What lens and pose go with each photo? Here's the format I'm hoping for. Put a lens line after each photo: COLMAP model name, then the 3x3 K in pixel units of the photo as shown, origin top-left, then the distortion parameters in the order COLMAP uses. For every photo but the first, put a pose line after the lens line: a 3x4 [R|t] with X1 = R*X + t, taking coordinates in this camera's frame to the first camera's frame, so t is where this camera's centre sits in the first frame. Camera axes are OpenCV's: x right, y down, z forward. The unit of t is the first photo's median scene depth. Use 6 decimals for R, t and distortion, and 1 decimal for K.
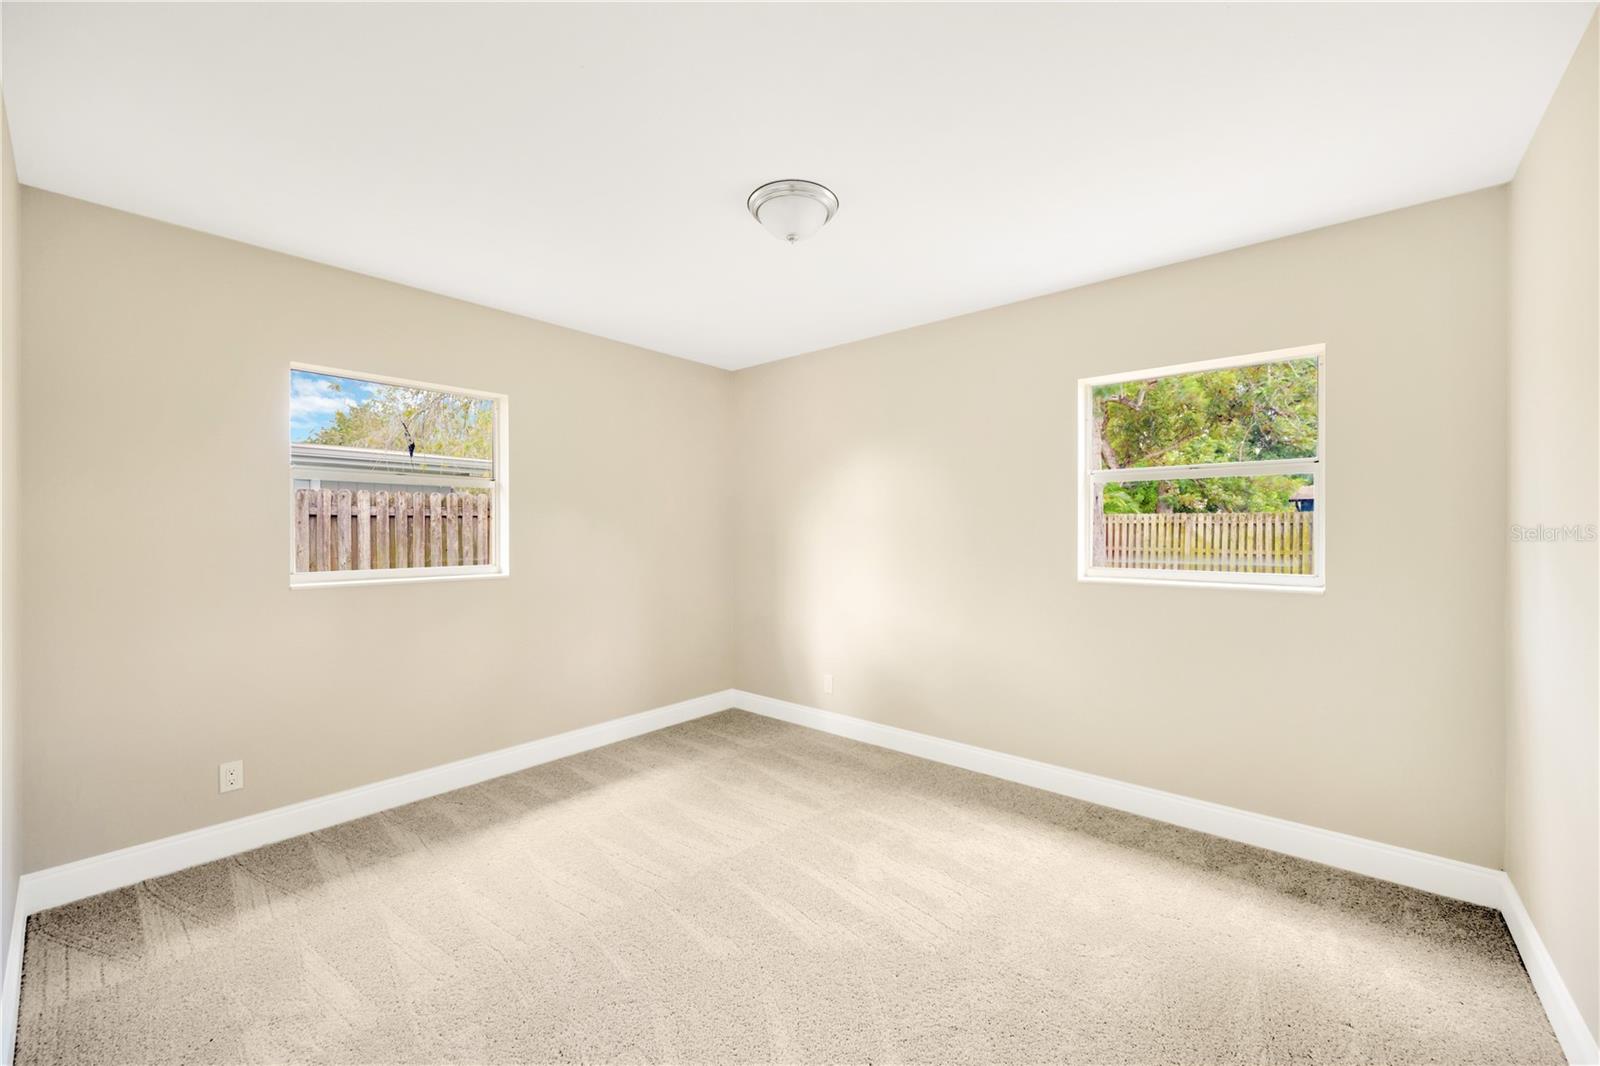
lens RADIAL K [[629.4, 0, 803.7], [0, 629.4, 534.1], [0, 0, 1]] dist [0.000856, 0.000023]
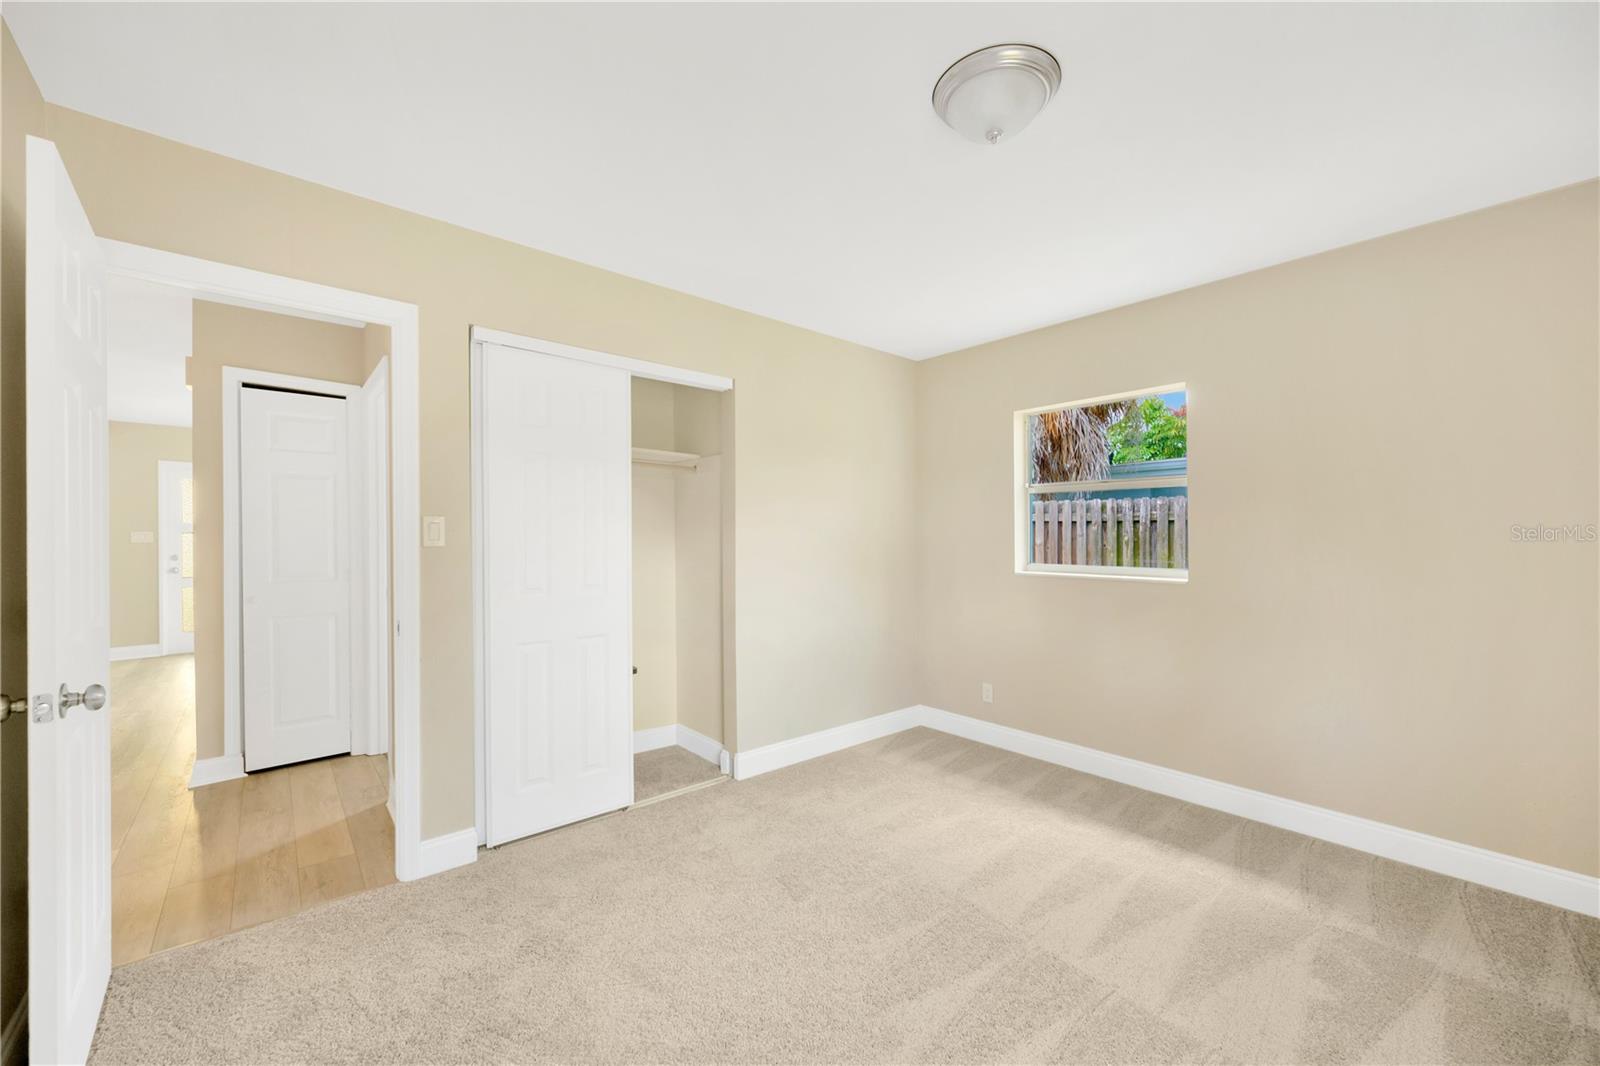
lens RADIAL K [[620.7, 0, 800.0], [0, 620.7, 533.0], [0, 0, 1]] dist [0.000673, -0.000111]
pose [[-0.165961, -0.001683, -0.986131, 0.570182], [0.001559, 0.999997, -0.001969, -0.006098], [0.986131, -0.001864, -0.165957, 0.673646]]
